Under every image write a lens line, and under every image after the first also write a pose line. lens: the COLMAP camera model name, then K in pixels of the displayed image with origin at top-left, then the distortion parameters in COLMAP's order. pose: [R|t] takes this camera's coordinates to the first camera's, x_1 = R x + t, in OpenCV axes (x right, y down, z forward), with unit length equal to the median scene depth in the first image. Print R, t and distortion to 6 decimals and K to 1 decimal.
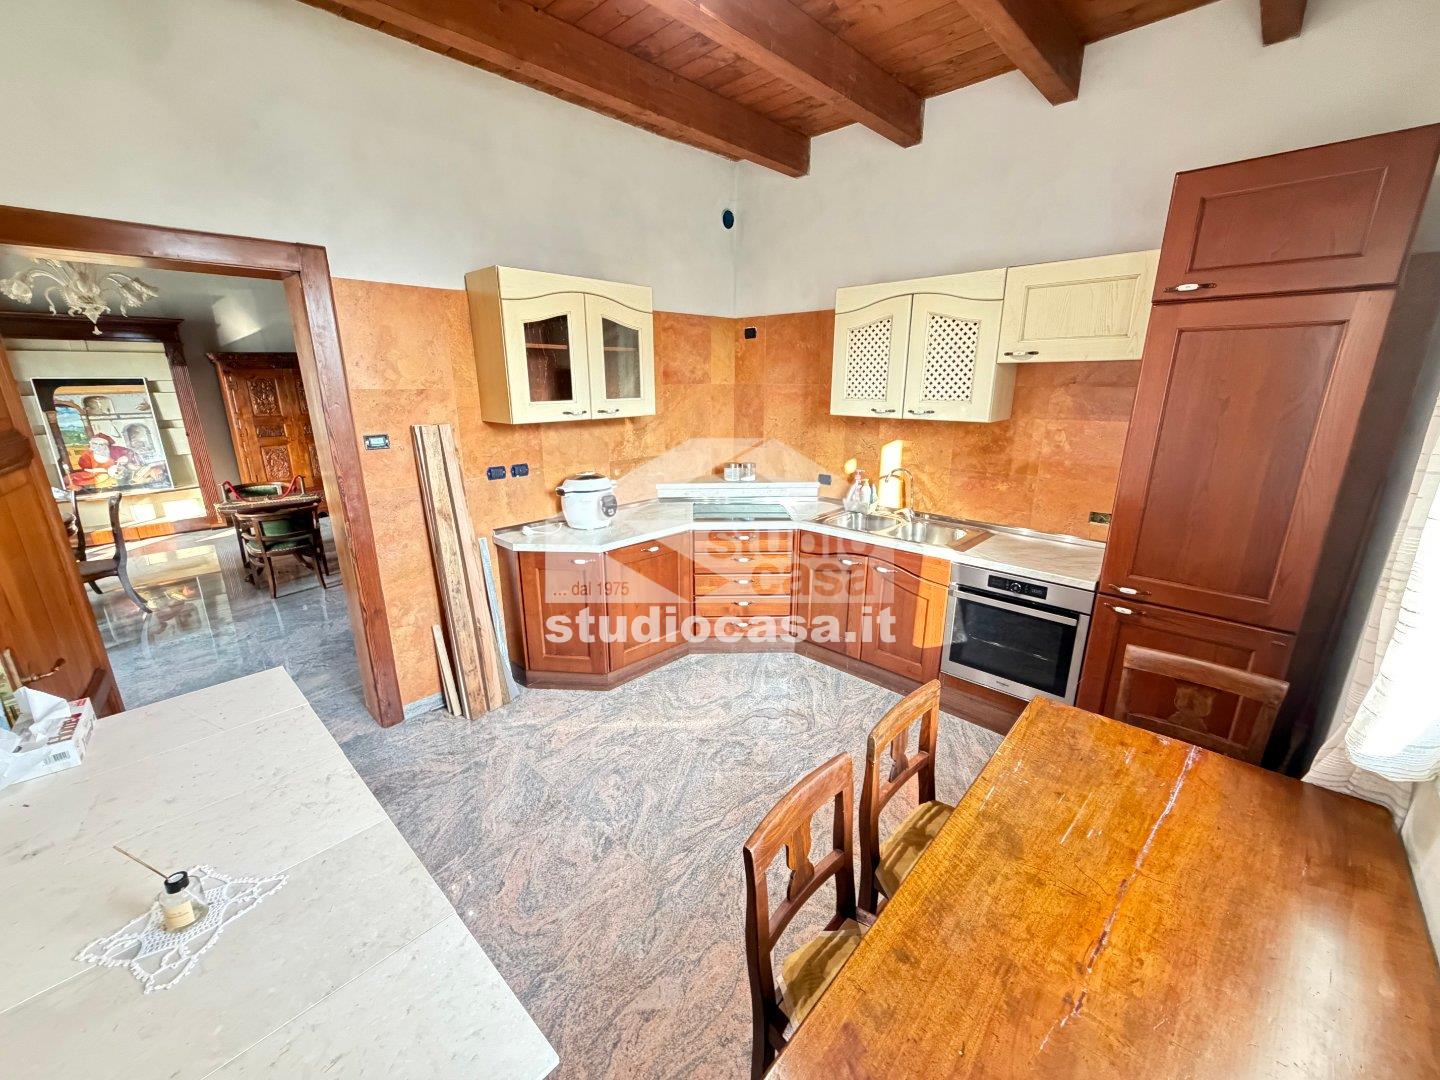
lens RADIAL K [[575.8, 0, 714.3], [0, 575.8, 540.1], [0, 0, 1]] dist [-0.000231, -0.000101]
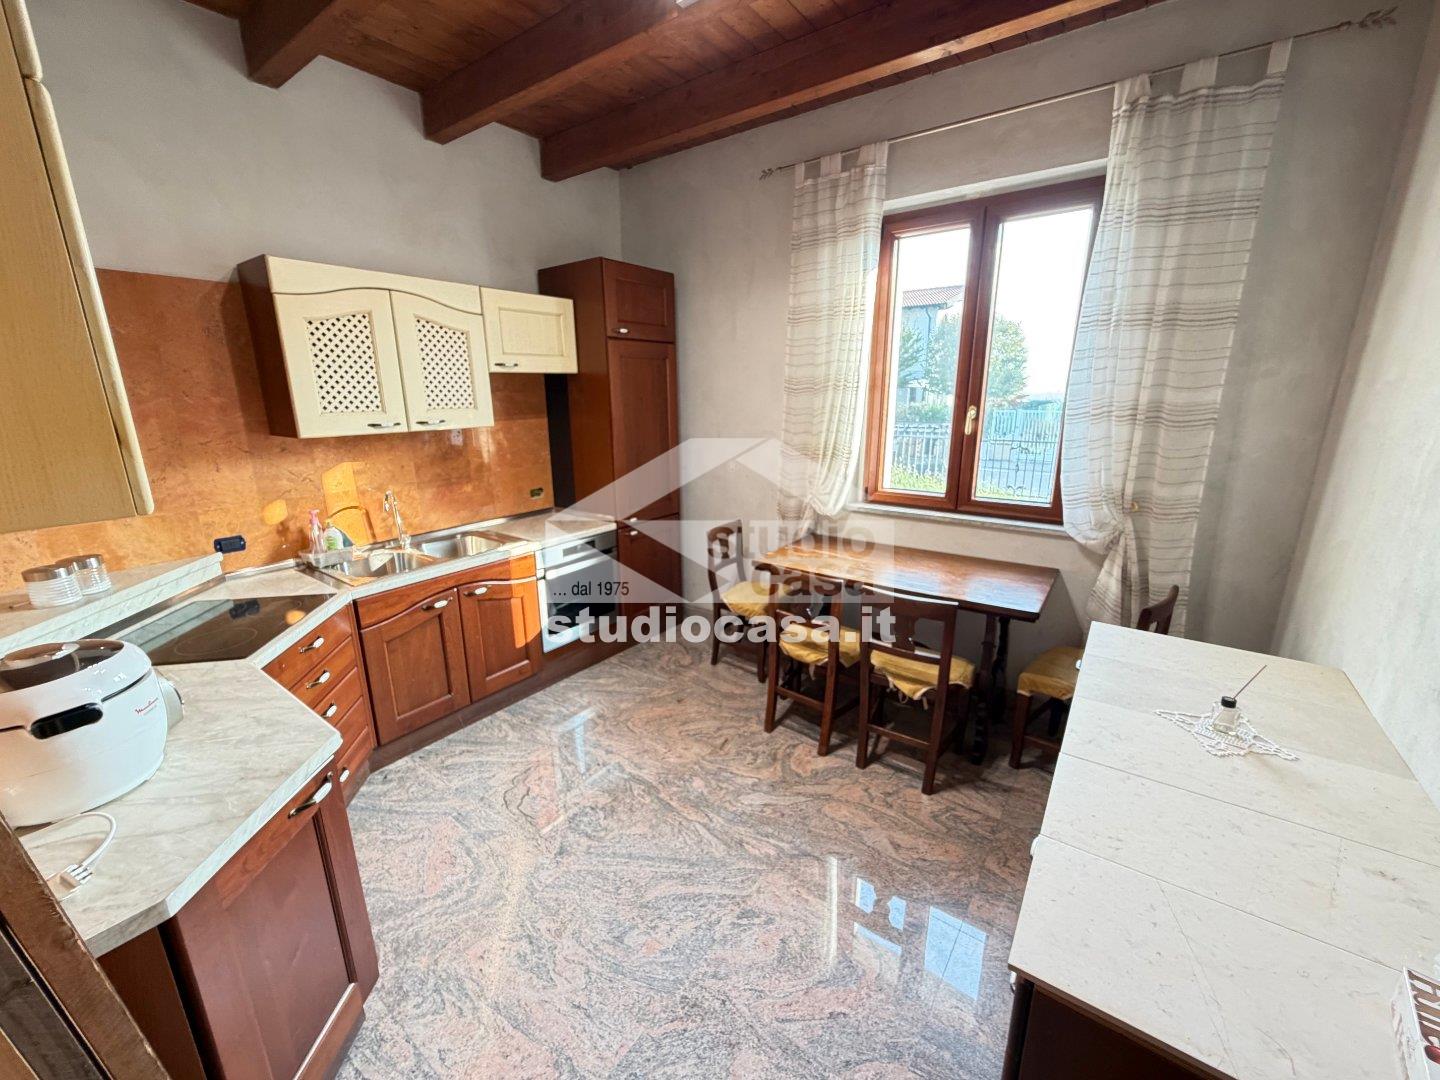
lens RADIAL K [[575.8, 0, 712.0], [0, 575.8, 540.5], [0, 0, 1]] dist [-0.000231, -0.000101]
pose [[-0.121946, -0.249191, 0.960746, -0.639008], [0.277552, 0.920792, 0.274057, -0.177835], [-0.952940, 0.300078, -0.043123, 0.674565]]
